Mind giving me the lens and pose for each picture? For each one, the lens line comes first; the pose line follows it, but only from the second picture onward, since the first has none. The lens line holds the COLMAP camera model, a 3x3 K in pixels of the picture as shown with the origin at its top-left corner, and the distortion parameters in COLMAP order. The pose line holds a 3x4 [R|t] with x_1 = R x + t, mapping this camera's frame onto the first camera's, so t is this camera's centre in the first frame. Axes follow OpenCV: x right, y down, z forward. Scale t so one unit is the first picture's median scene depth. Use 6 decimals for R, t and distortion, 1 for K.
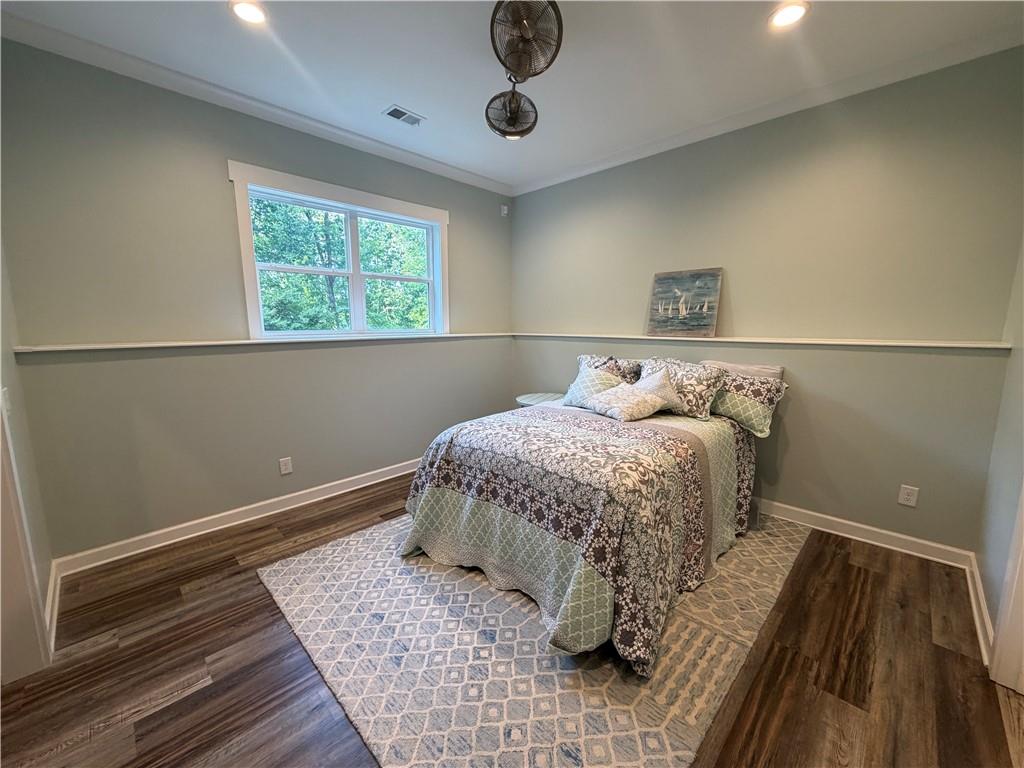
lens RADIAL K [[412.3, 0, 510.2], [0, 412.3, 386.6], [0, 0, 1]] dist [0.001259, 0.000026]
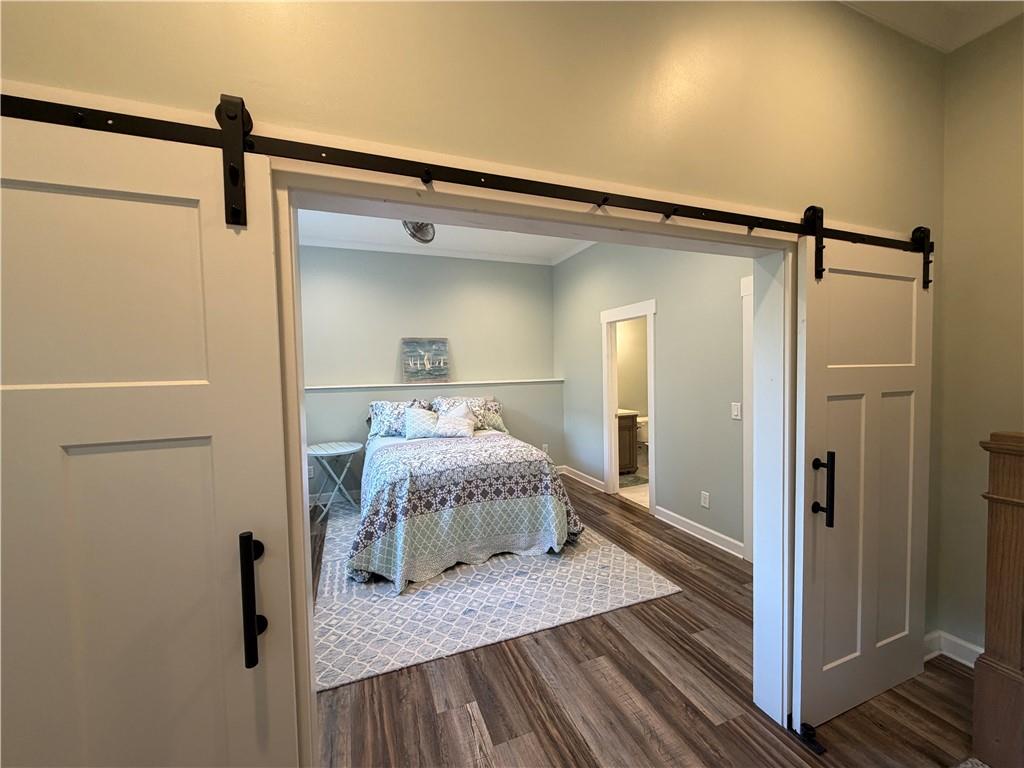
lens RADIAL K [[412.3, 0, 516.5], [0, 412.3, 385.5], [0, 0, 1]] dist [0.001259, 0.000026]
pose [[0.391495, -0.044549, 0.919101, -1.223779], [0.160967, 0.986742, -0.020737, -0.052507], [-0.905992, 0.156063, 0.393476, 0.252381]]
